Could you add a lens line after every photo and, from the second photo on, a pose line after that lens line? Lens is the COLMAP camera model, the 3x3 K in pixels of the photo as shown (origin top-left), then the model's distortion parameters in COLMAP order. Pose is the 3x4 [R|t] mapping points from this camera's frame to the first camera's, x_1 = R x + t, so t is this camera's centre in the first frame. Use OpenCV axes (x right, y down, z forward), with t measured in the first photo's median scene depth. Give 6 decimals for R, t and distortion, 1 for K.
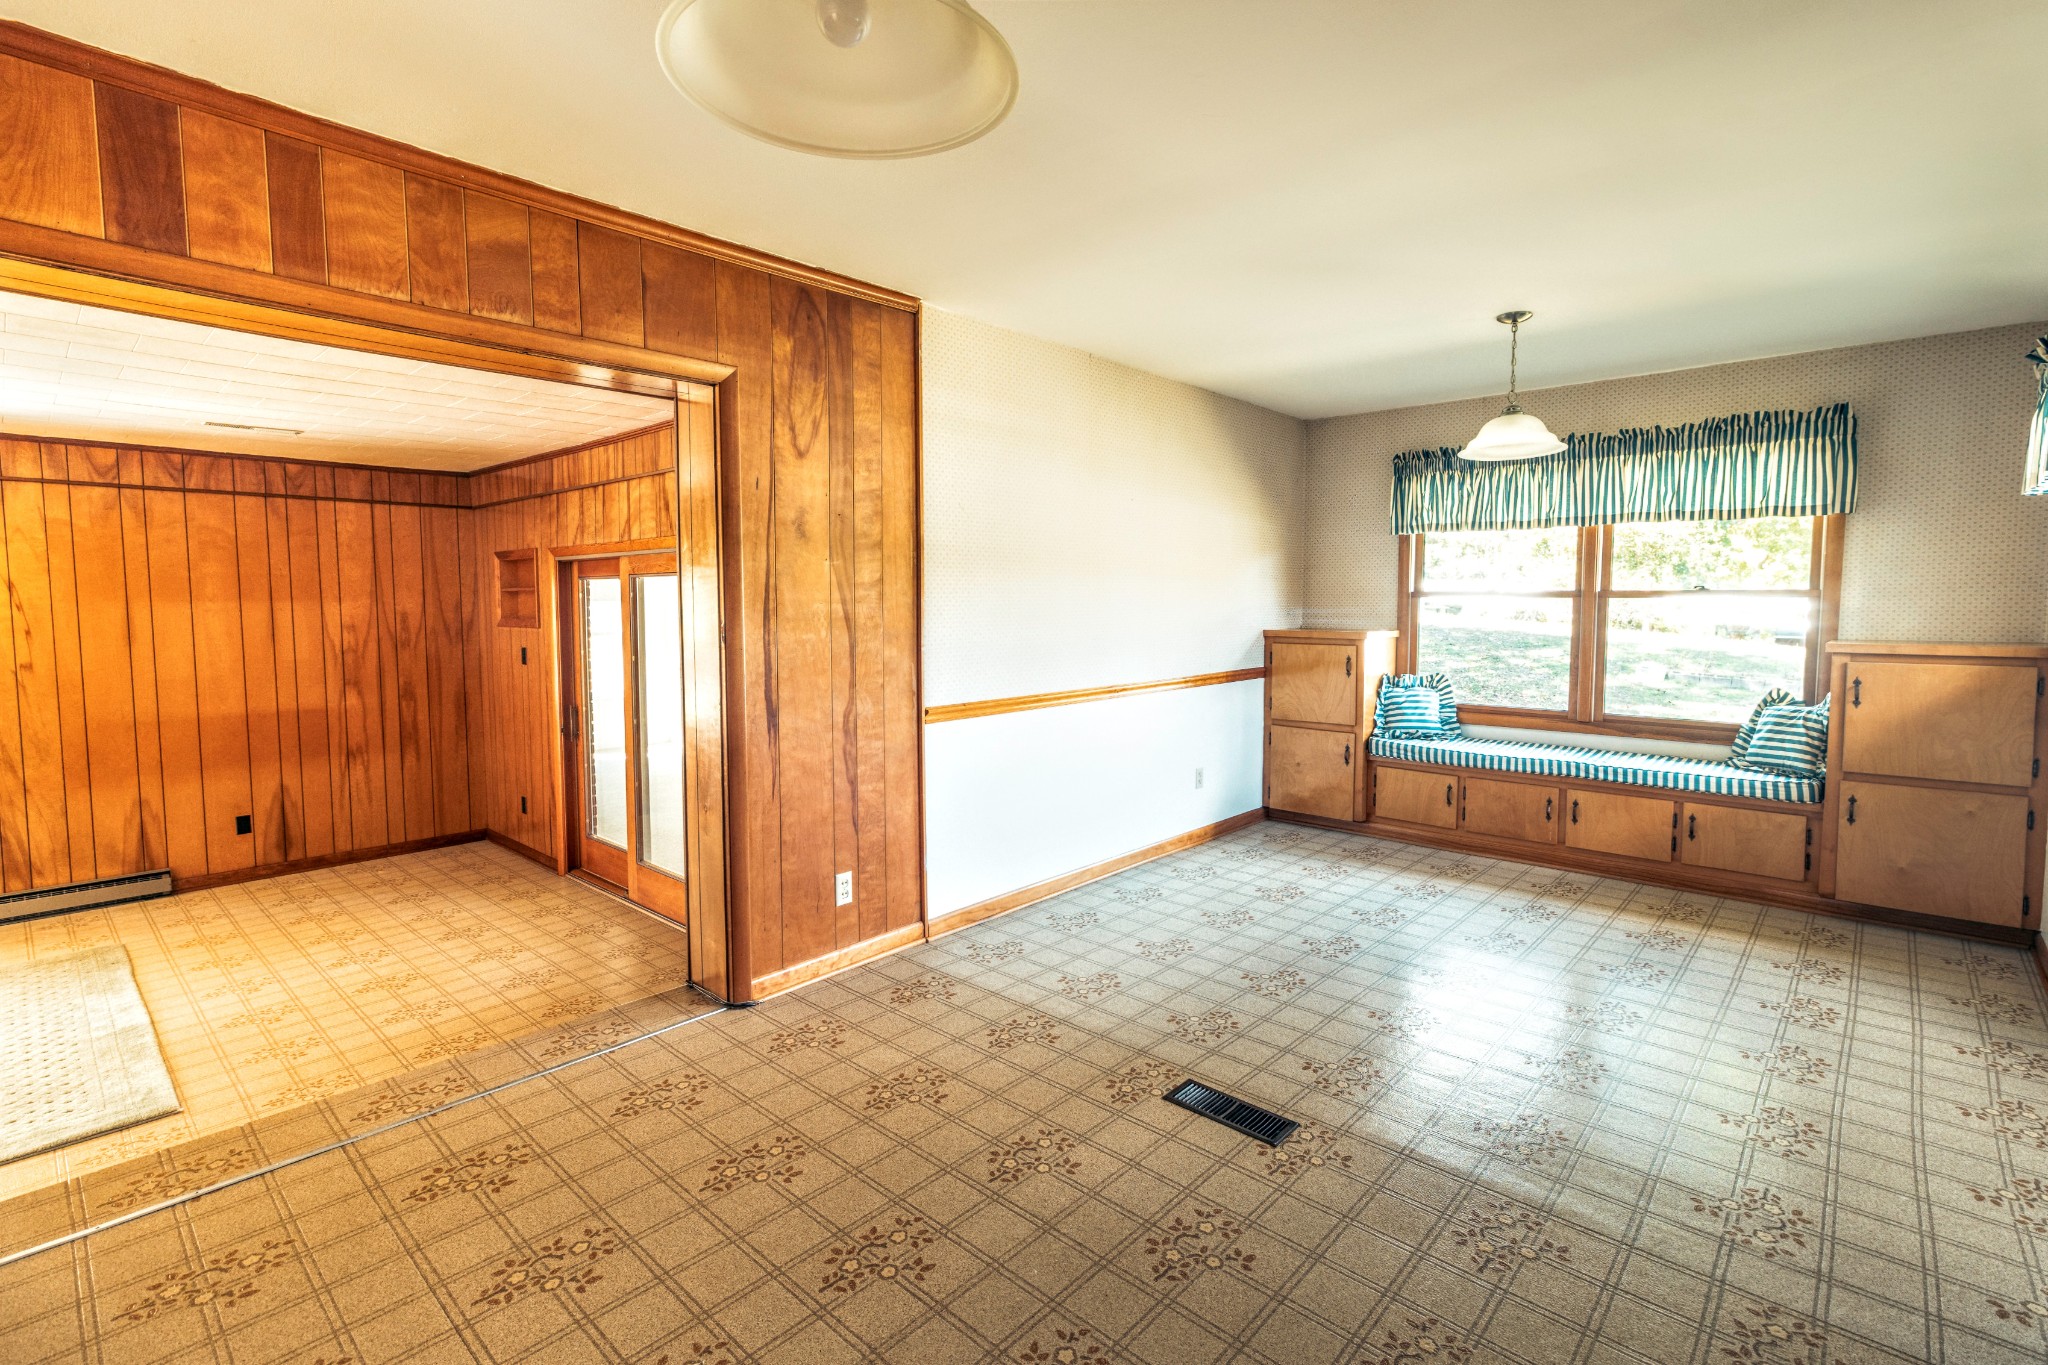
lens RADIAL K [[950.1, 0, 1027.4], [0, 950.1, 668.9], [0, 0, 1]] dist [0.002811, -0.000857]
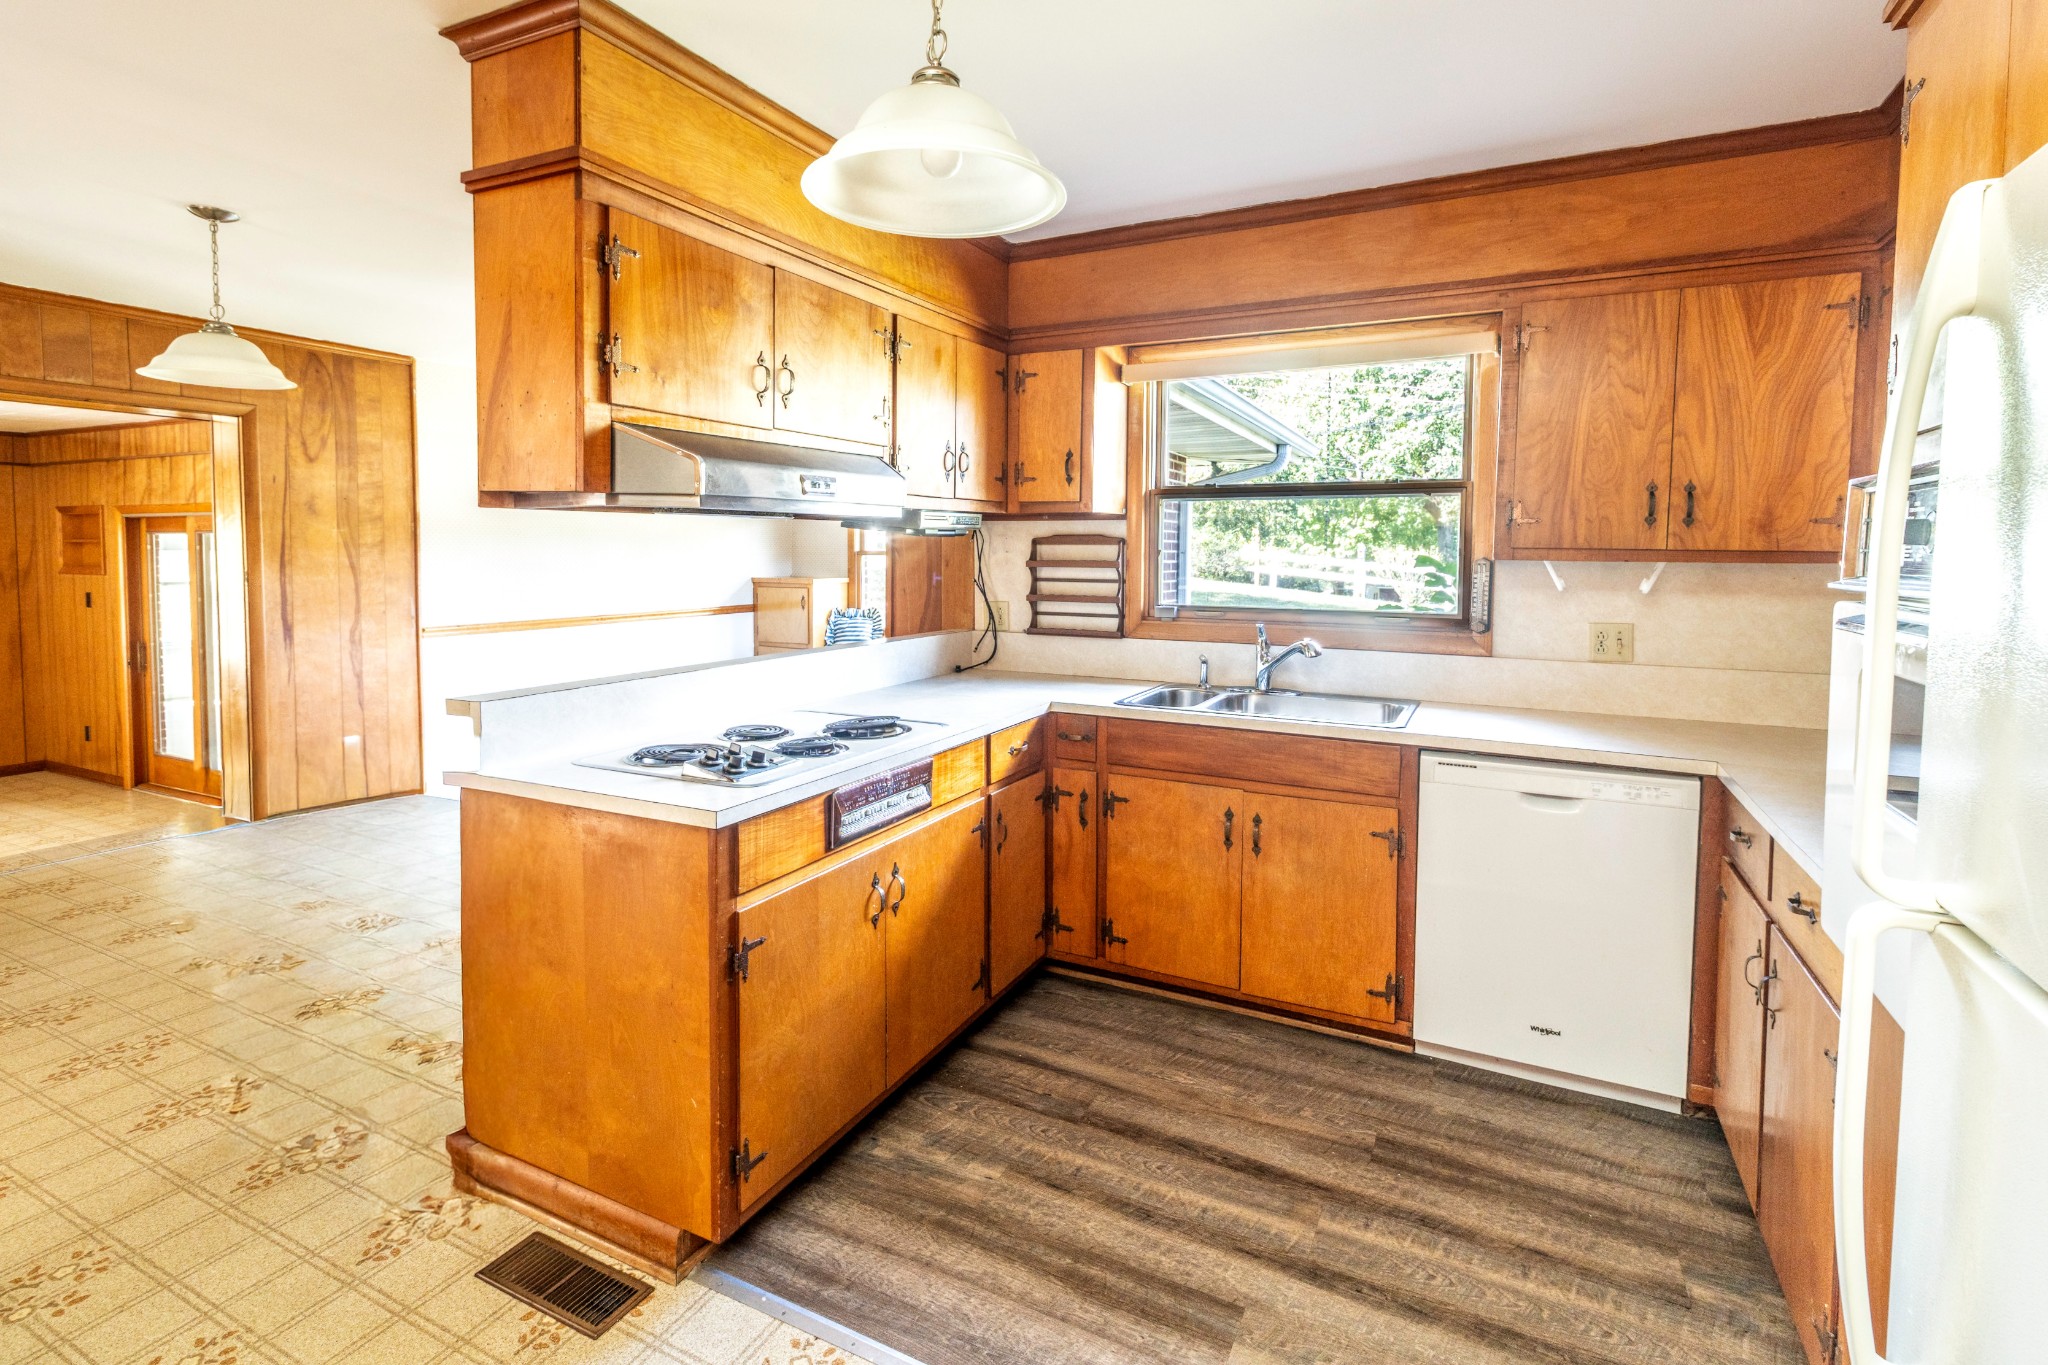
lens RADIAL K [[950.1, 0, 1032.7], [0, 950.1, 604.8], [0, 0, 1]] dist [0.002811, -0.000857]
pose [[0.957661, -0.006673, 0.287821, 0.390010], [0.011730, 0.999806, -0.015852, 0.041513], [-0.287659, 0.018557, 0.957553, -0.720917]]
